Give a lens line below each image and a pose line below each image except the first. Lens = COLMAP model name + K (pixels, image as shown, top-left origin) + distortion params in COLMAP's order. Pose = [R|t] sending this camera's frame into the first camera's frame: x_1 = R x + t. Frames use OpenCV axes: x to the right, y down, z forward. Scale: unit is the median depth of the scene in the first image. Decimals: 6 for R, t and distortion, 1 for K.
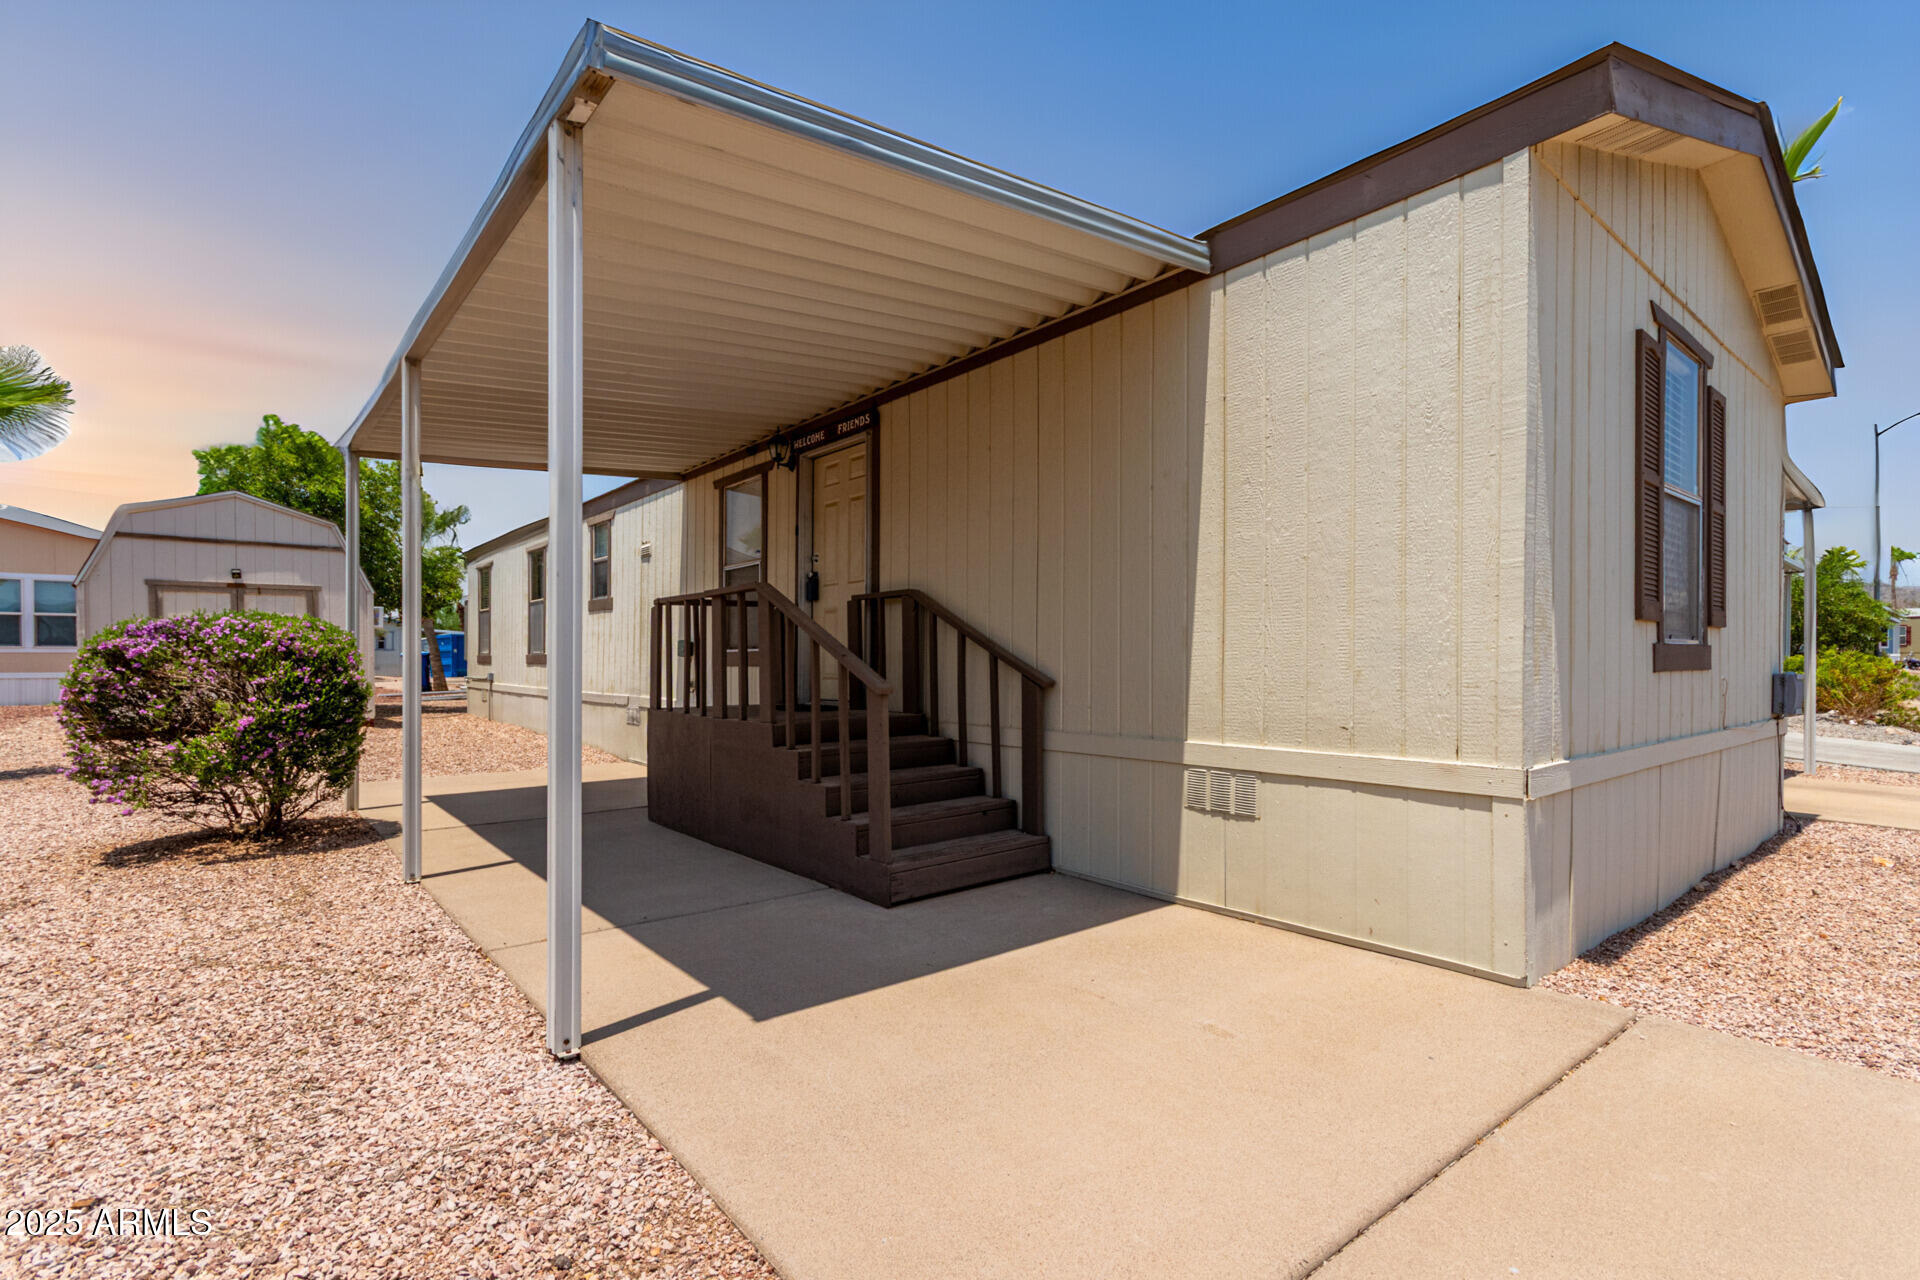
lens RADIAL K [[887.1, 0, 960.0], [0, 887.1, 640.0], [0, 0, 1]] dist [0.002740, 0.000467]
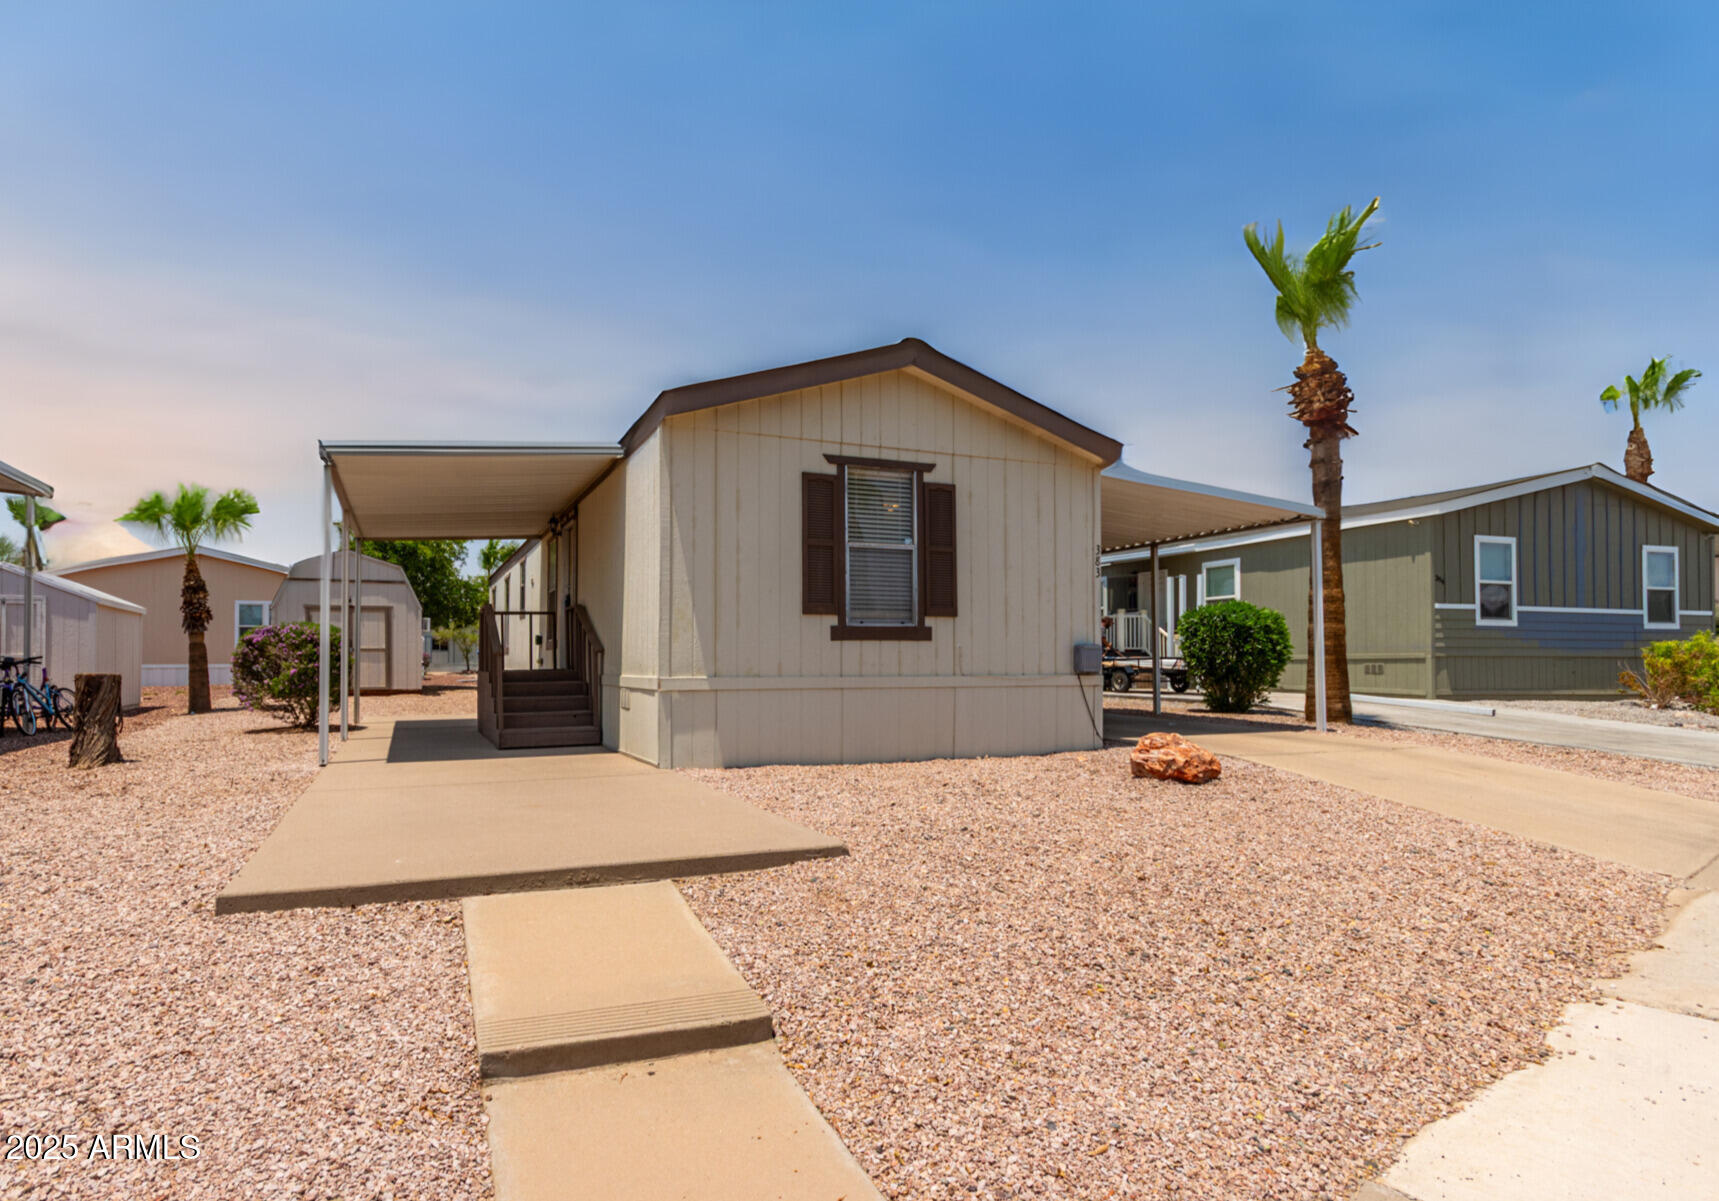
lens RADIAL K [[950.1, 0, 857.9], [0, 950.1, 651.9], [0, 0, 1]] dist [-0.003756, -0.000588]
pose [[0.958187, -0.003894, -0.286116, 0.616168], [0.005440, 0.999975, 0.004608, 0.020745], [0.286091, -0.005972, 0.958184, -0.434972]]
